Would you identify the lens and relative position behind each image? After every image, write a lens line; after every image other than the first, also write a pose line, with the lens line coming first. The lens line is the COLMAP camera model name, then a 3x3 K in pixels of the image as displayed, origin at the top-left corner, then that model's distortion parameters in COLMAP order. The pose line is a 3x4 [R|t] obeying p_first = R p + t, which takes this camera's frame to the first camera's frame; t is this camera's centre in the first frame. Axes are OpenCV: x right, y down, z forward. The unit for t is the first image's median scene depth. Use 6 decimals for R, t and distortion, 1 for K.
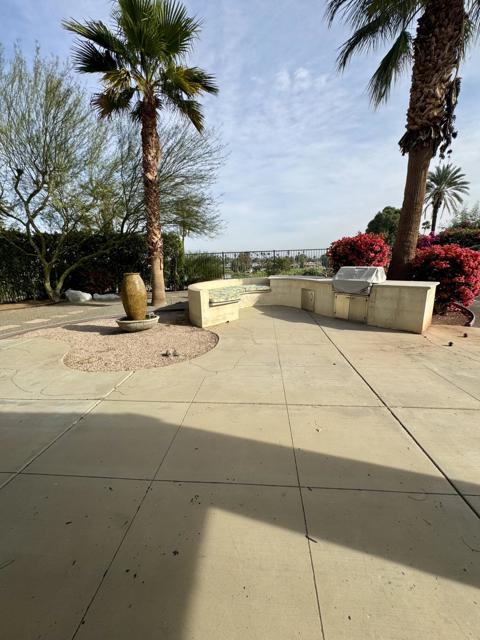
lens RADIAL K [[258.2, 0, 240.0], [0, 258.2, 320.0], [0, 0, 1]] dist [-0.002129, -0.000039]
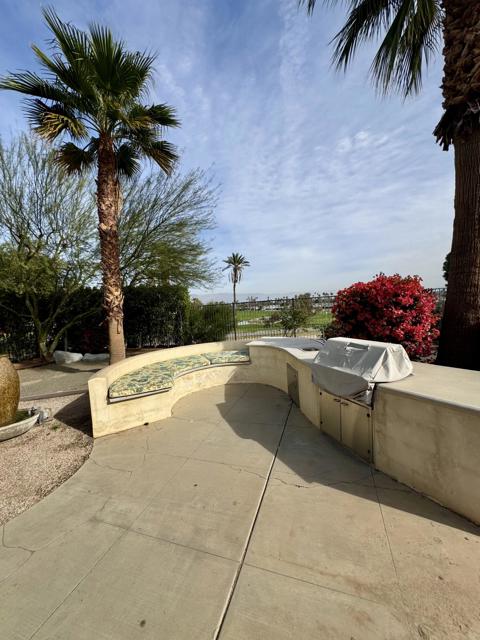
lens RADIAL K [[254.3, 0, 240.0], [0, 254.3, 320.0], [0, 0, 1]] dist [0.001825, 0.000035]
pose [[0.971623, -0.018438, -0.235813, 0.264884], [-0.020157, 0.986876, -0.160216, -0.120322], [0.235672, 0.160423, 0.958500, 0.330960]]
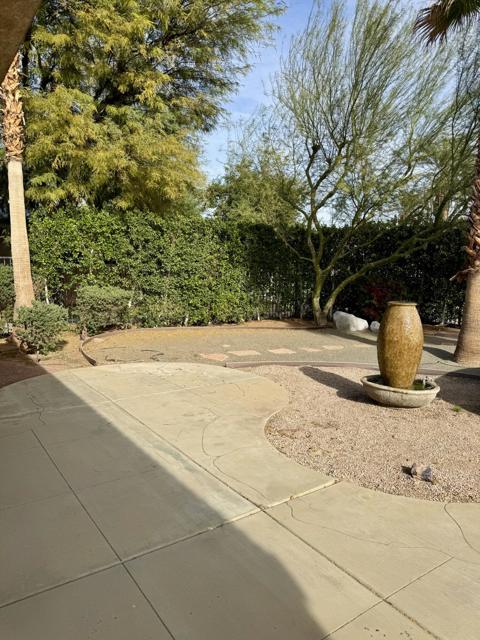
lens RADIAL K [[453.2, 0, 239.8], [0, 453.2, 320.9], [0, 0, 1]] dist [0.045677, -0.052291]
pose [[0.641571, 0.131548, -0.755700, 0.079485], [-0.204779, 0.978802, -0.003469, -0.047401], [0.739224, 0.156977, 0.654909, 0.065001]]
